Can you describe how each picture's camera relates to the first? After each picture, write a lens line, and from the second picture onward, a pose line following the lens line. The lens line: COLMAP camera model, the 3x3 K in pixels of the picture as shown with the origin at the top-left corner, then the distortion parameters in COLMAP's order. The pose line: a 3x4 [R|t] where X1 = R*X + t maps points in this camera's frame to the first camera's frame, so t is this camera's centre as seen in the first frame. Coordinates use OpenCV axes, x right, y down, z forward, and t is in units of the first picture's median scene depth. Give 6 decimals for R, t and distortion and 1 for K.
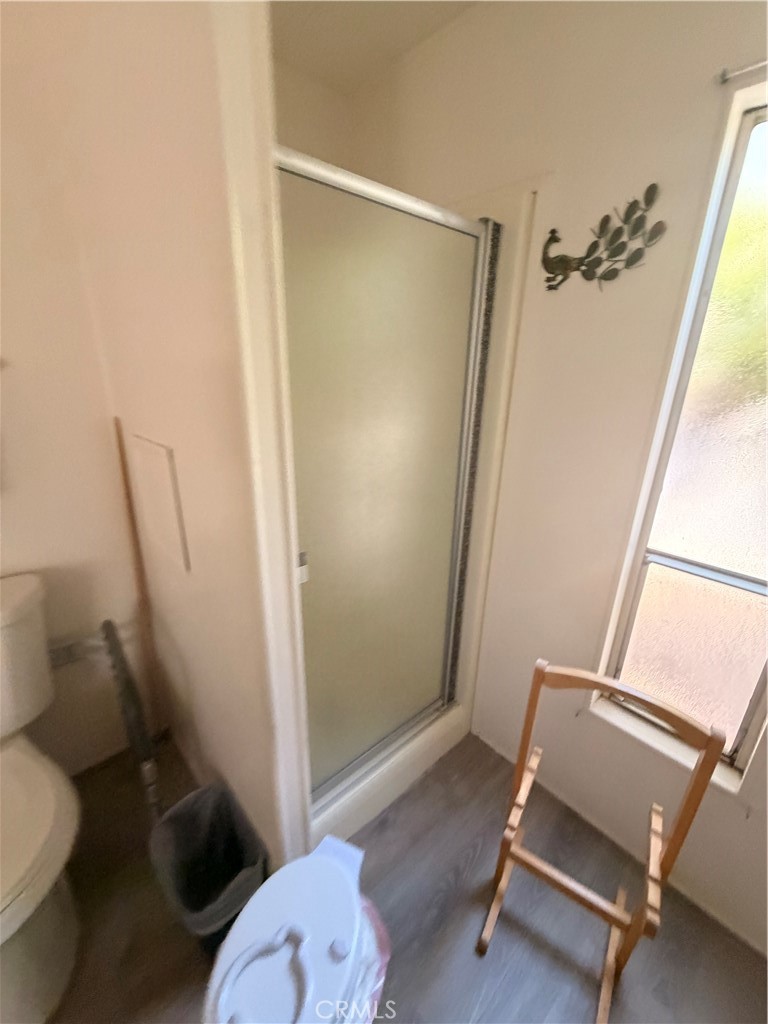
lens RADIAL K [[411.6, 0, 384.9], [0, 411.6, 511.6], [0, 0, 1]] dist [0.000793, -0.000471]
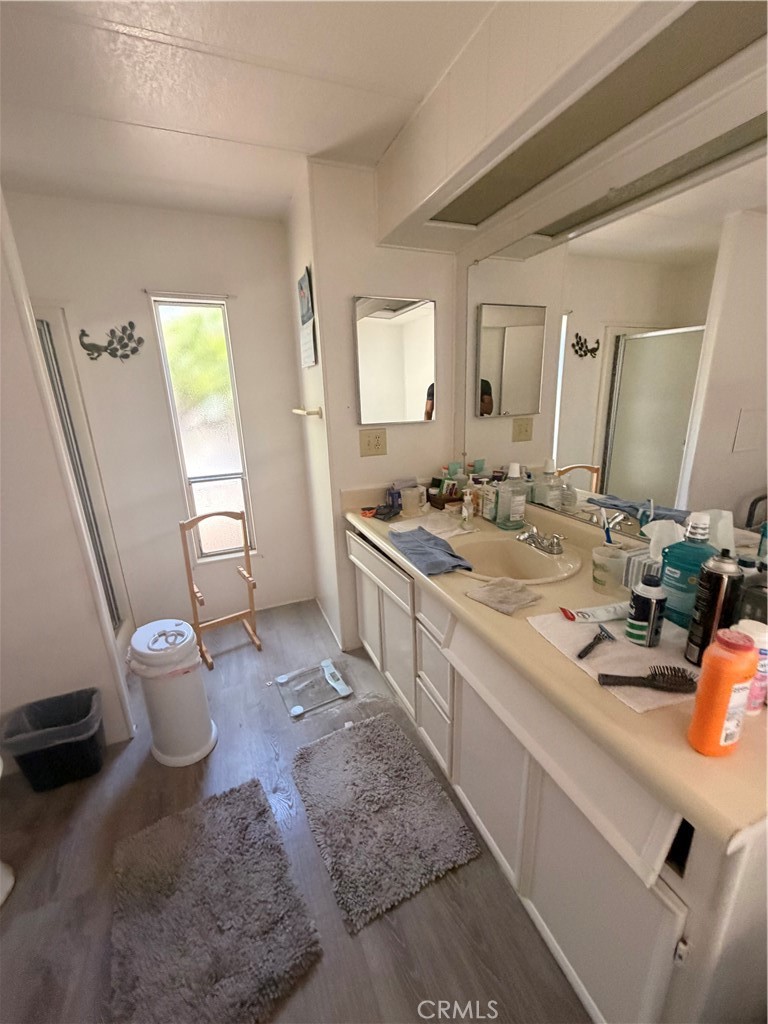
lens RADIAL K [[411.6, 0, 387.1], [0, 411.6, 511.2], [0, 0, 1]] dist [0.000793, -0.000471]
pose [[0.345050, -0.301185, 0.888948, -1.139553], [0.341131, 0.922588, 0.180170, 0.256438], [-0.874397, 0.241080, 0.421082, -0.914760]]
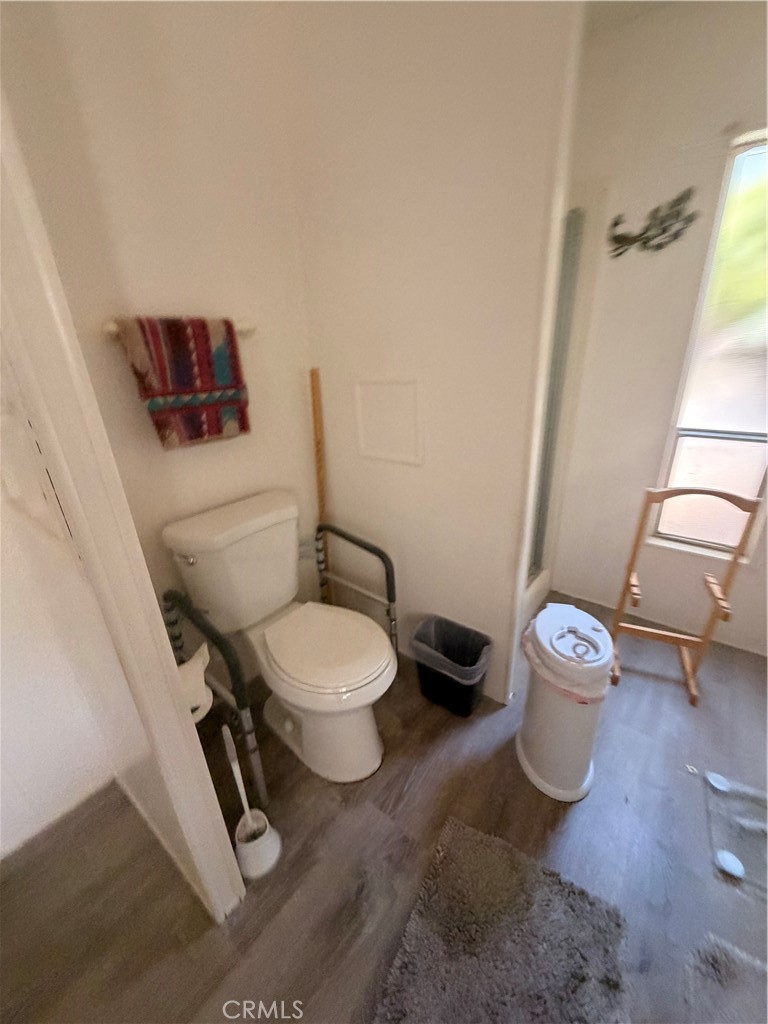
lens RADIAL K [[411.6, 0, 389.1], [0, 411.6, 511.3], [0, 0, 1]] dist [0.000793, -0.000471]
pose [[0.981668, -0.126544, 0.142532, -0.807786], [0.118040, 0.990769, 0.066652, 0.197239], [-0.149651, -0.048606, 0.987543, -0.440031]]
